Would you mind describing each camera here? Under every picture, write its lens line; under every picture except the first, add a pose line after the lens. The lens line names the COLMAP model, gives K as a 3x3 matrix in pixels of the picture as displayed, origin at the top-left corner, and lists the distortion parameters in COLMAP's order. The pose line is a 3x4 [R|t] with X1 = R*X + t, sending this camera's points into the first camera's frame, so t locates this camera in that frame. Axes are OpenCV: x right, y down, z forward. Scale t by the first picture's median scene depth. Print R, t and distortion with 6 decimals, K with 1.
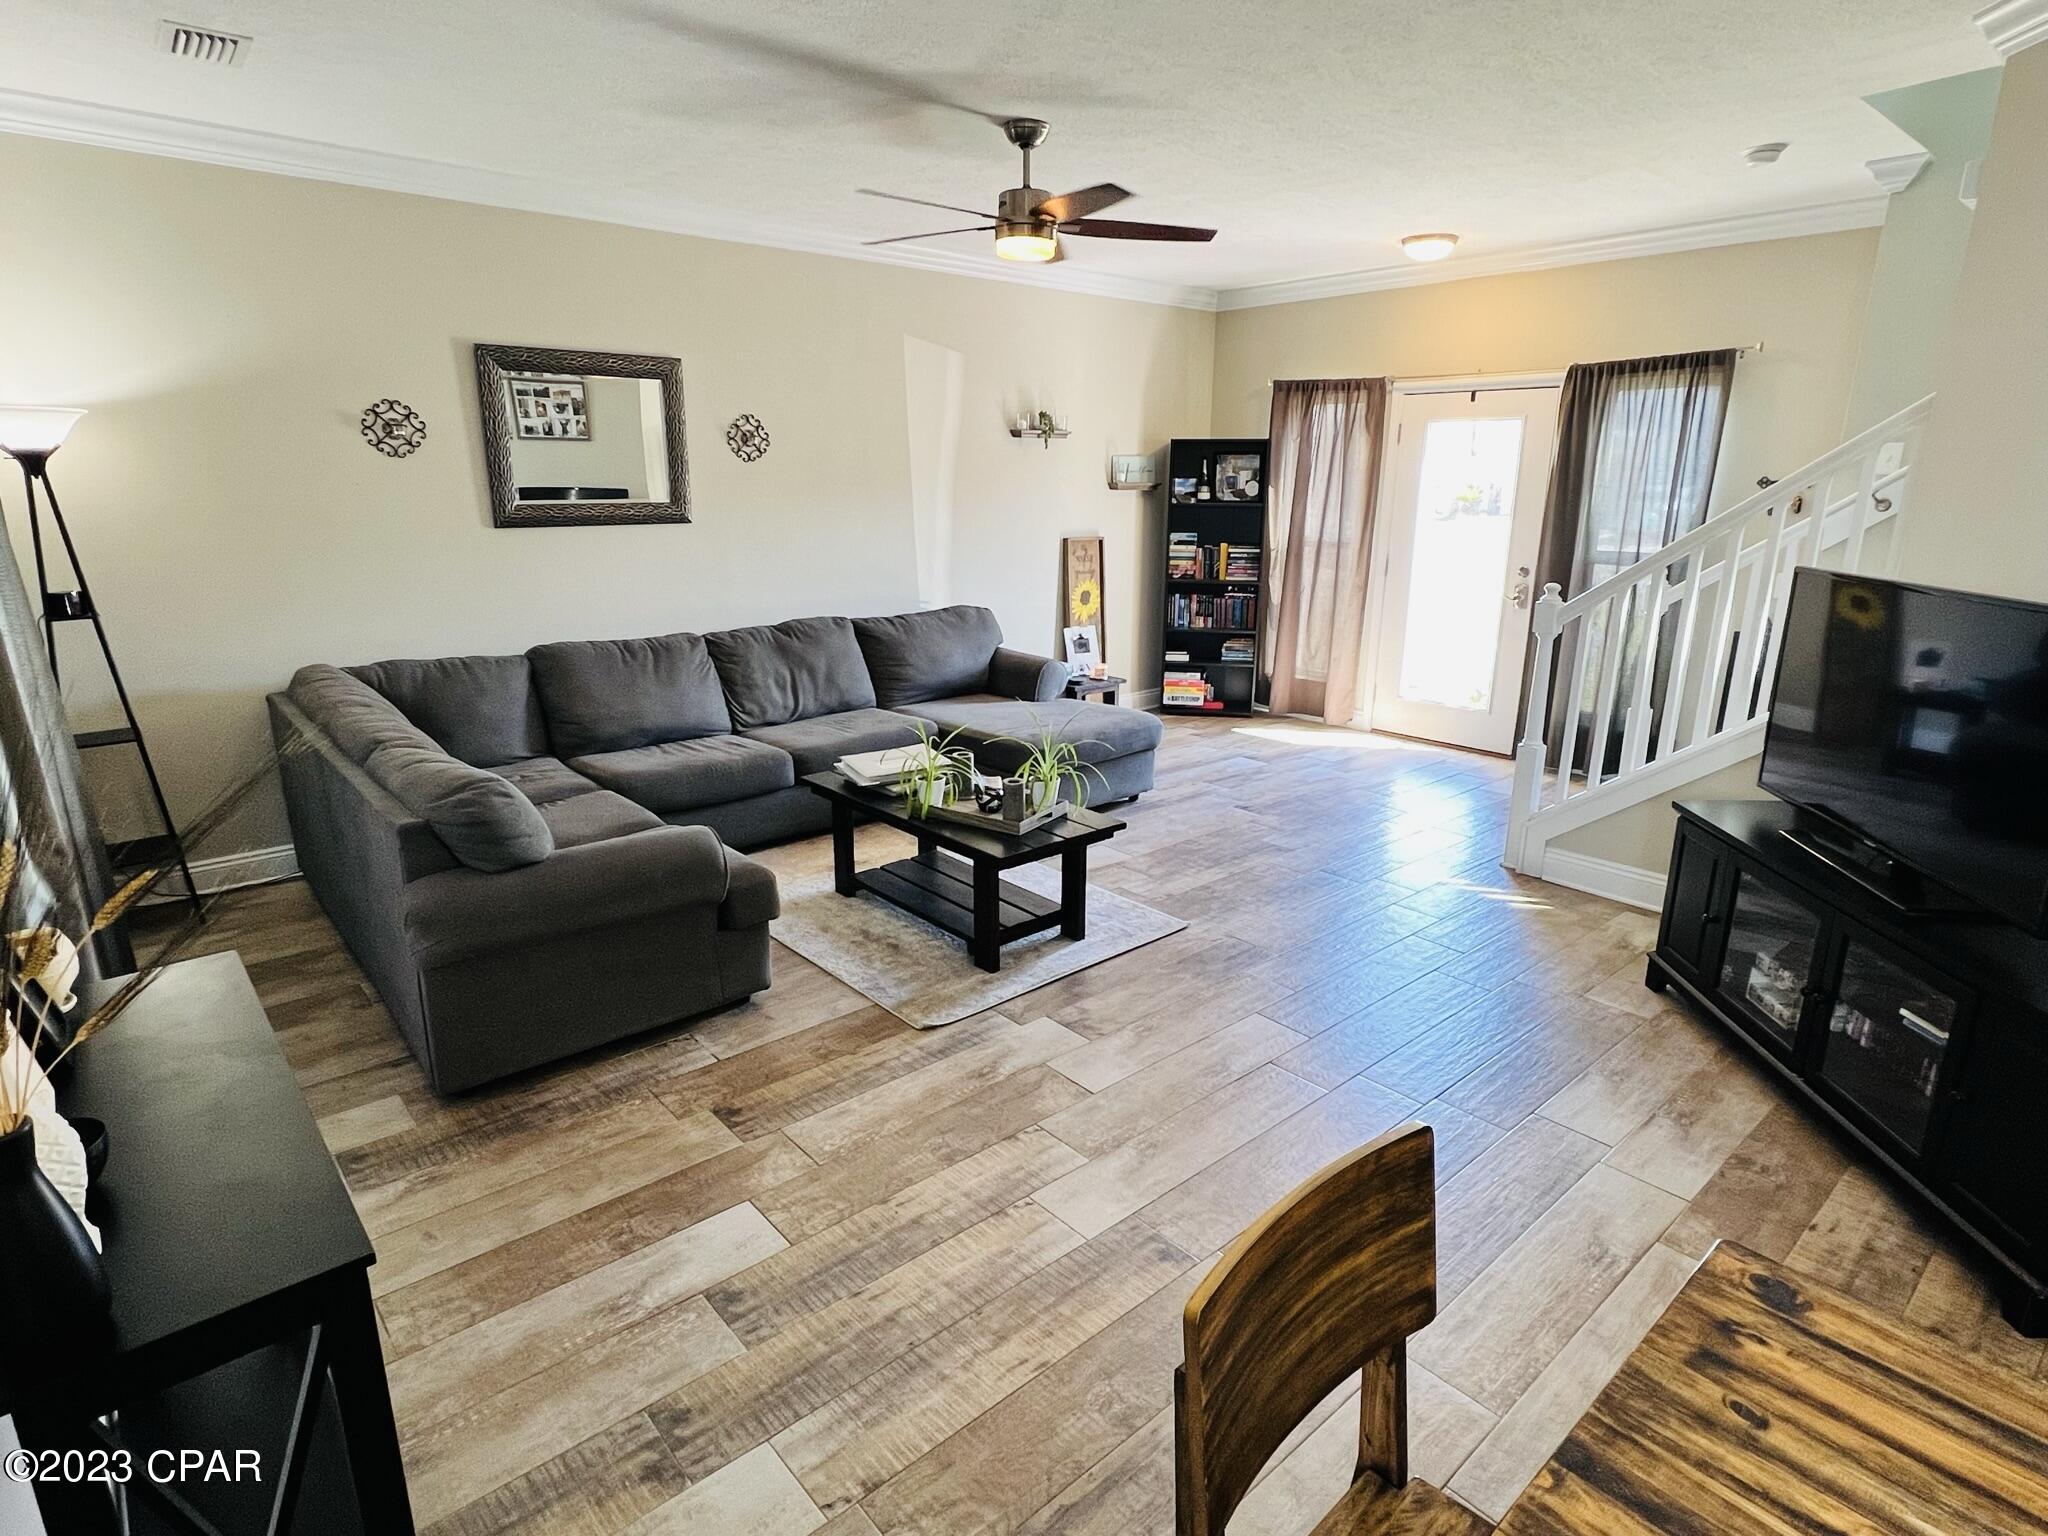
lens RADIAL K [[1092.4, 0, 1022.9], [0, 1092.4, 774.9], [0, 0, 1]] dist [-0.004706, 0.002640]
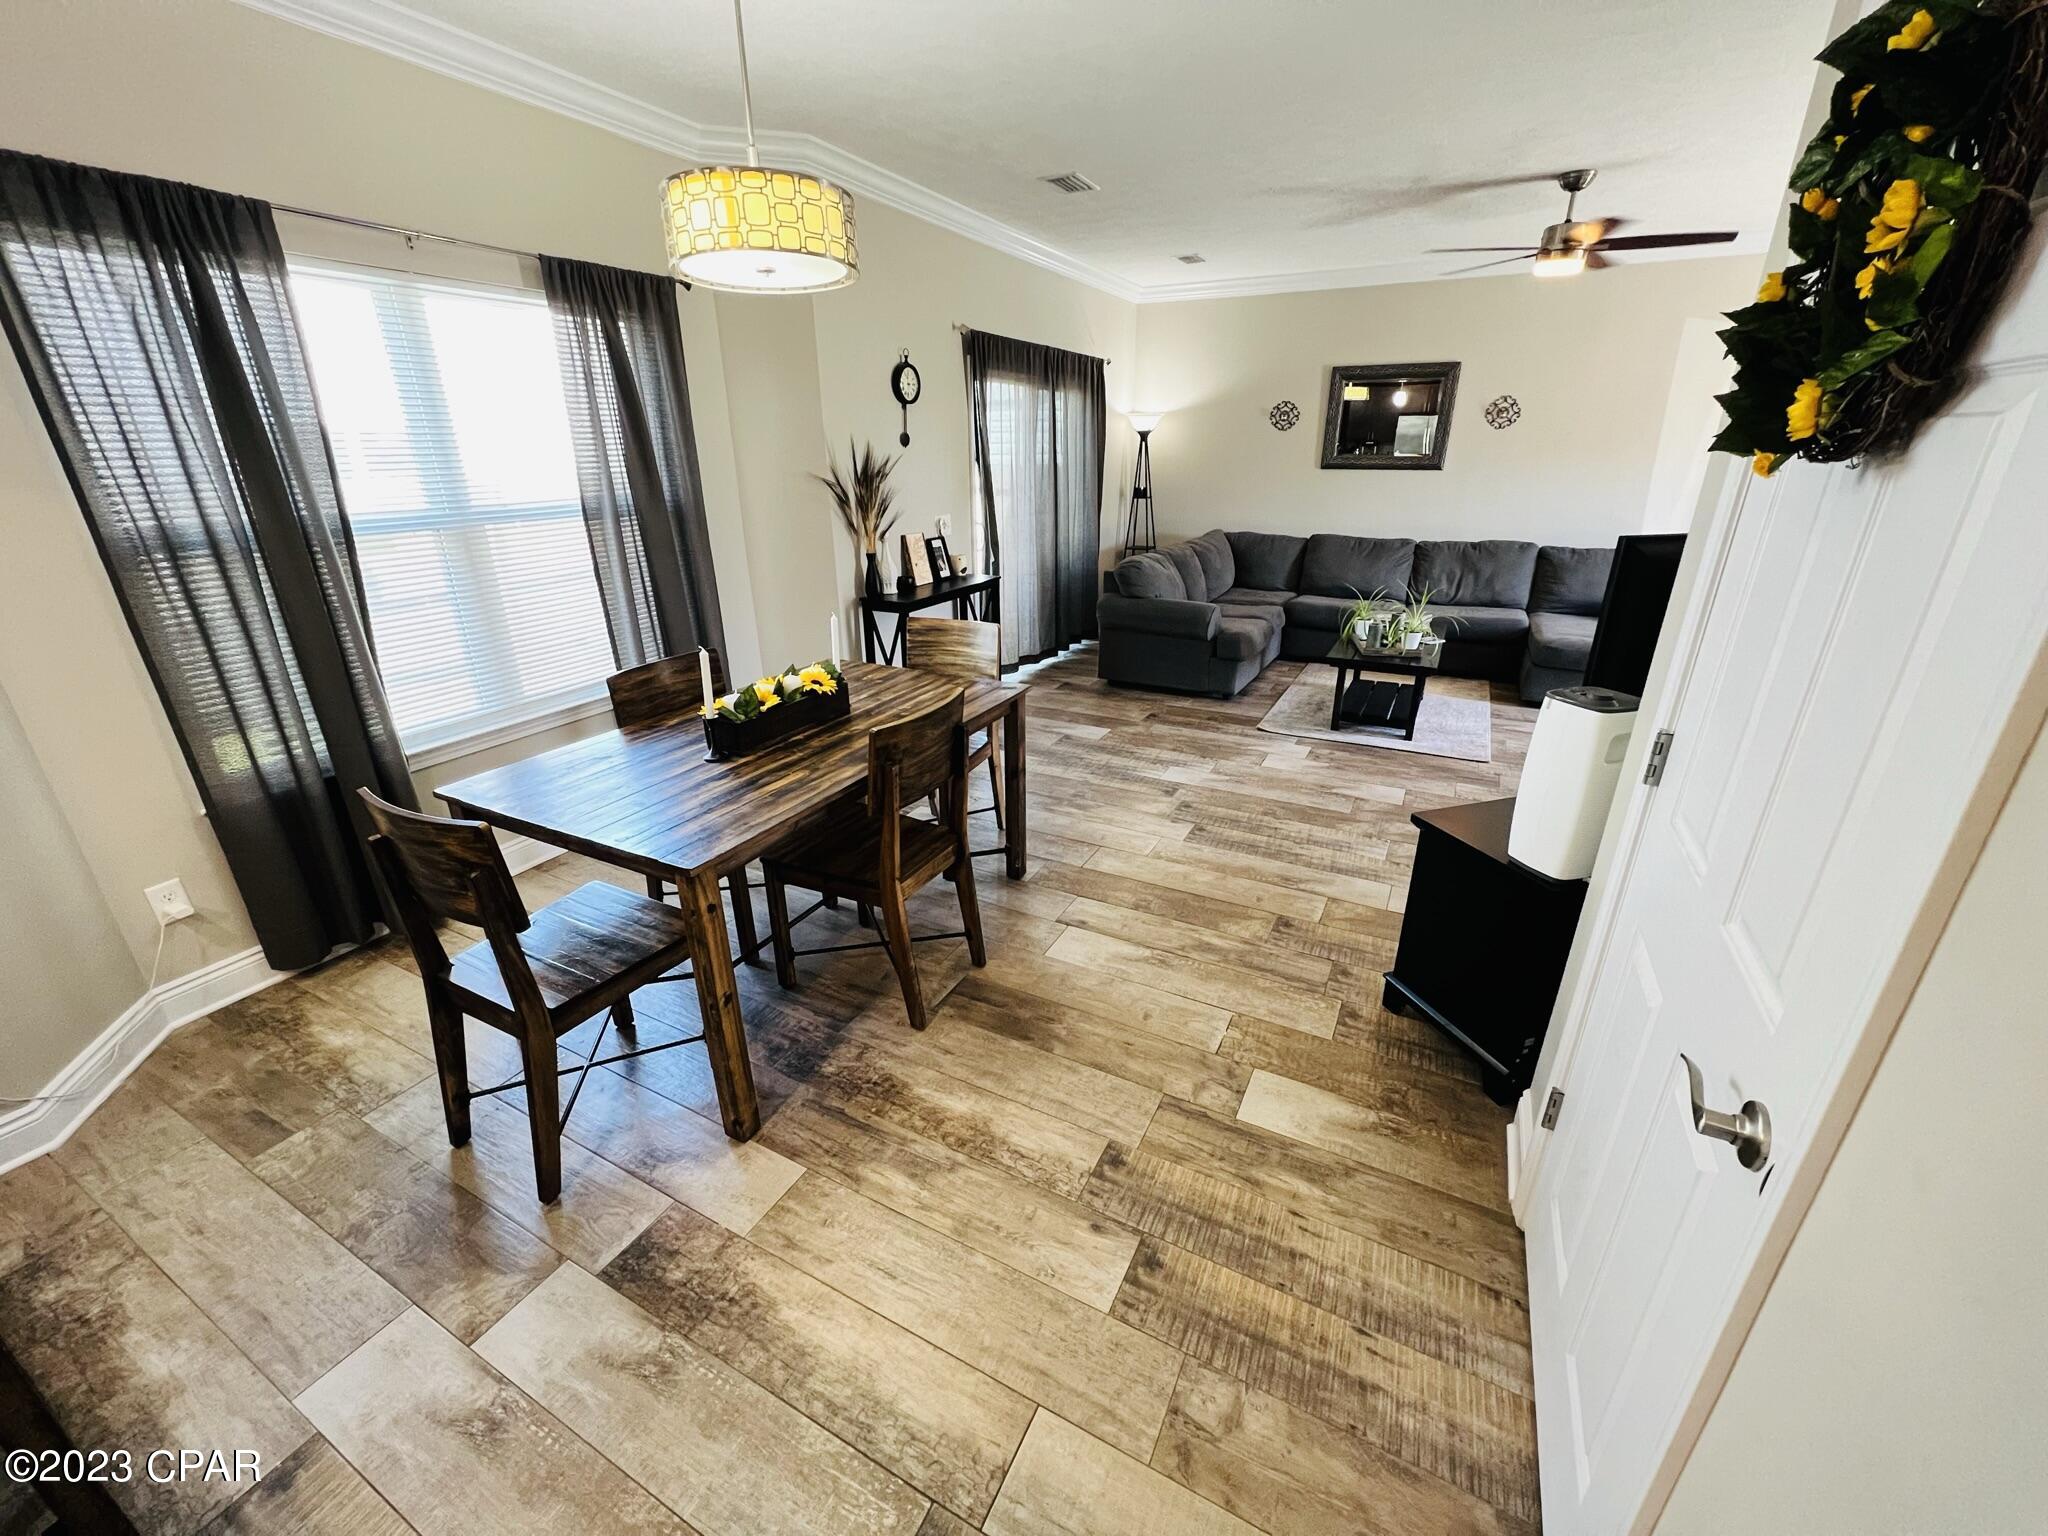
lens RADIAL K [[816.9, 0, 1029.2], [0, 816.9, 765.9], [0, 0, 1]] dist [-0.000631, -0.000156]
pose [[0.363497, 0.334300, -0.869548, 0.958213], [-0.242835, 0.935129, 0.258000, 0.014945], [0.899389, 0.117374, 0.421097, 0.017307]]
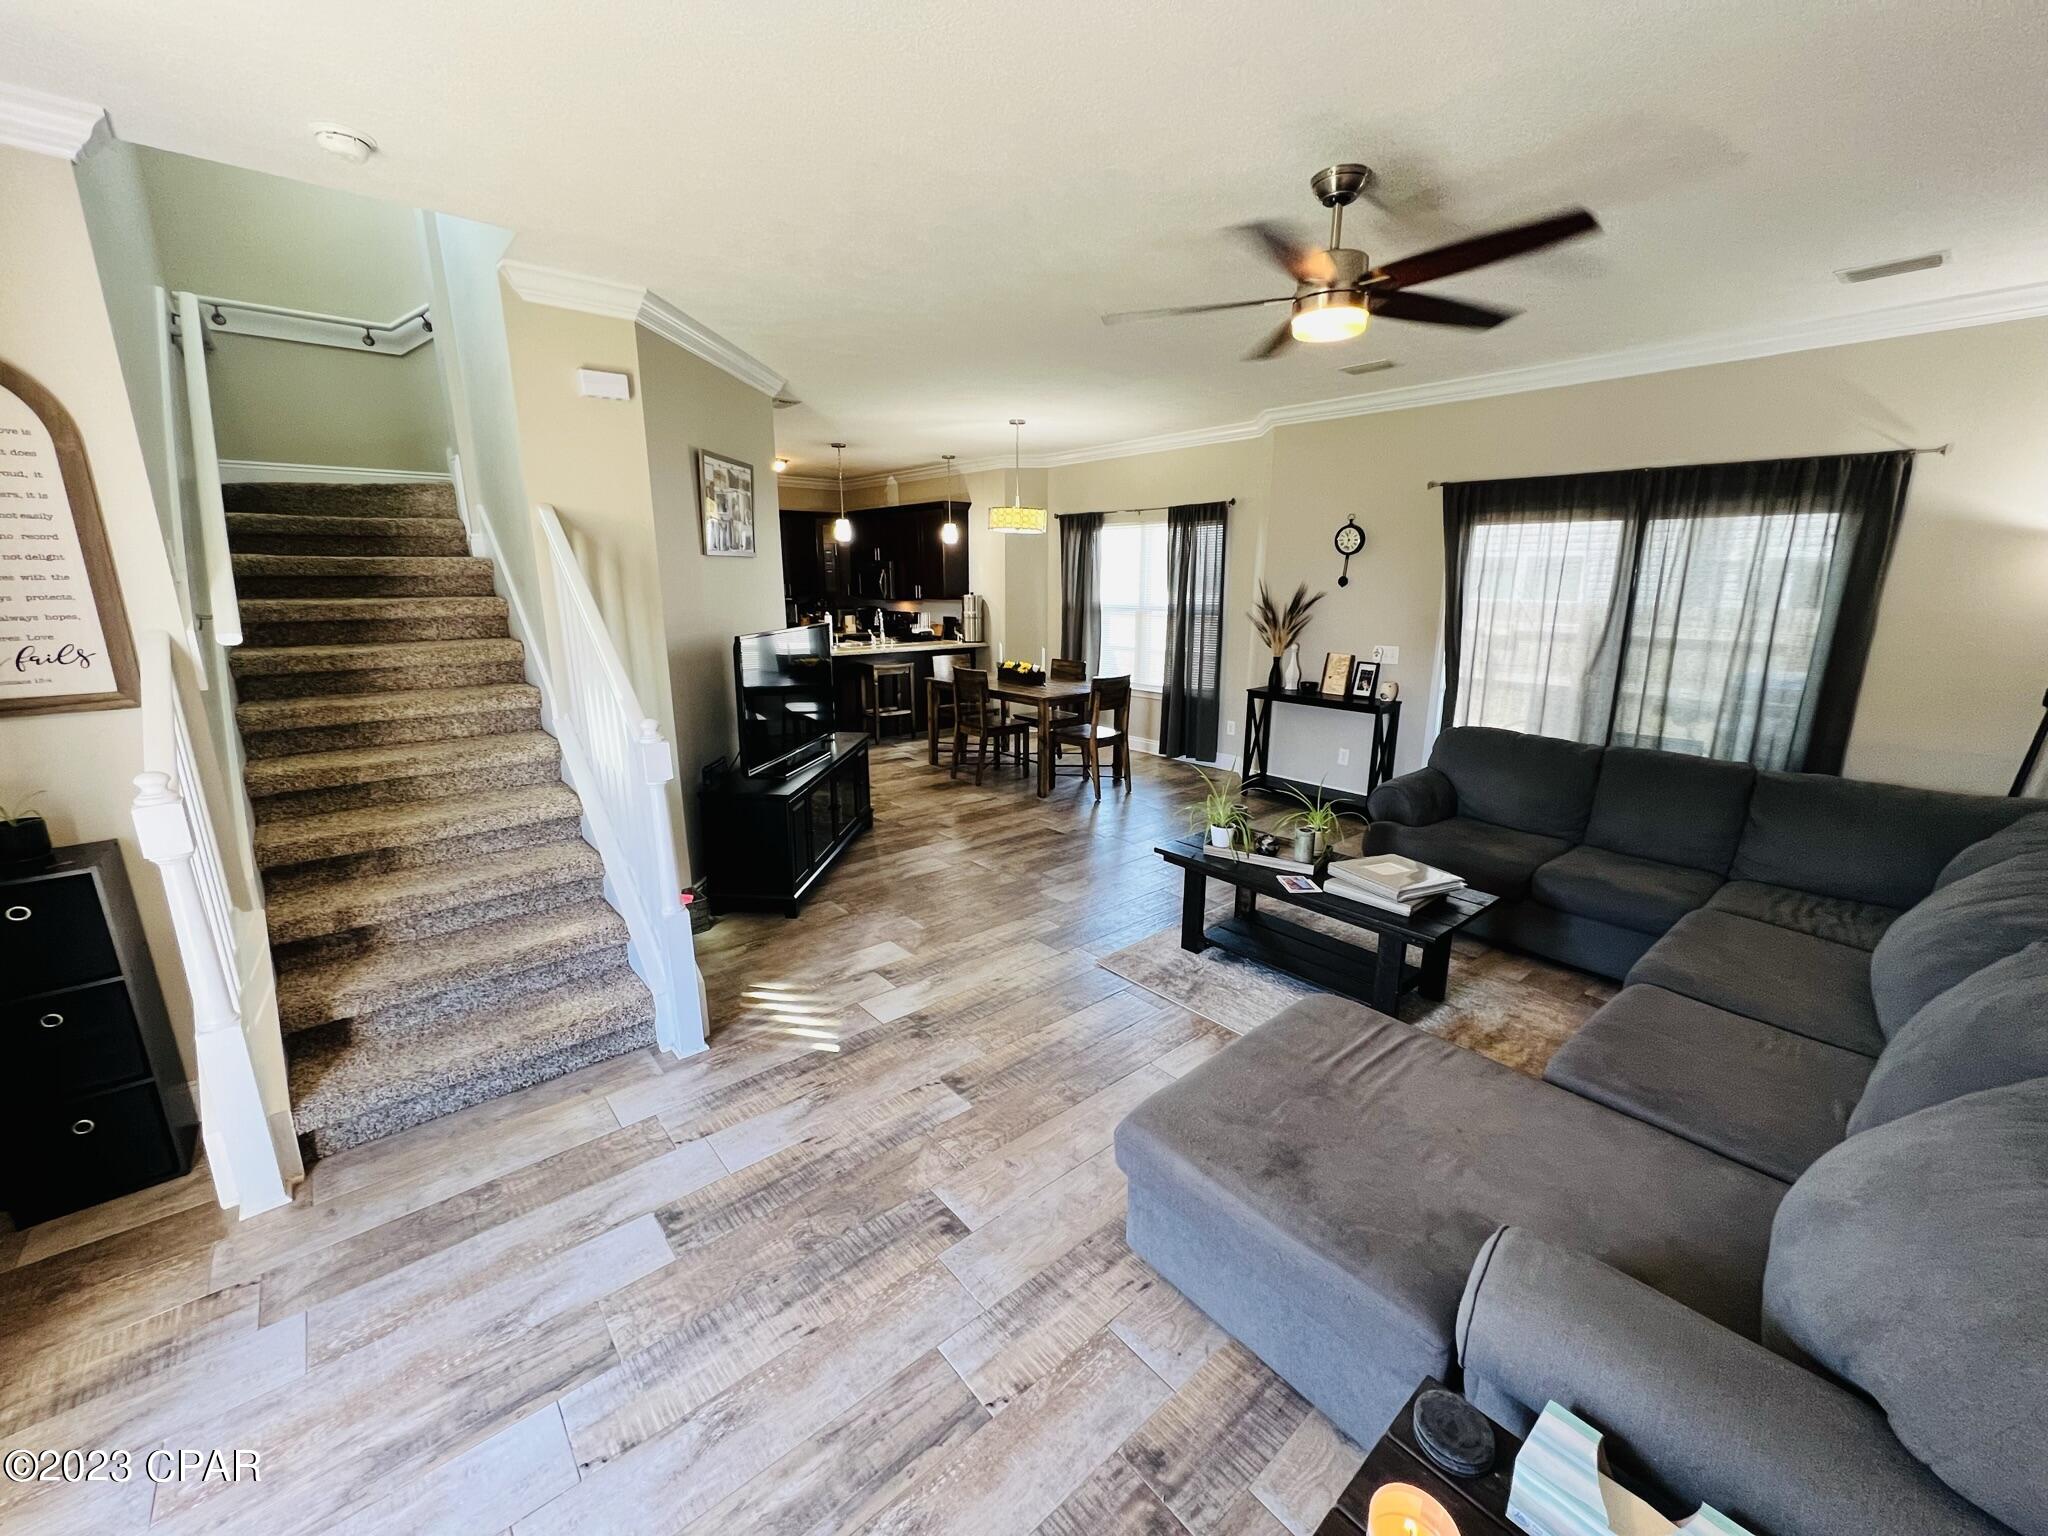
lens RADIAL K [[816.9, 0, 1027.9], [0, 816.9, 768.4], [0, 0, 1]] dist [-0.000631, -0.000156]
pose [[-0.999953, -0.009403, 0.002504, 0.252068], [-0.007001, 0.873906, 0.486045, -0.524765], [-0.006759, 0.486004, -0.873930, 1.856374]]
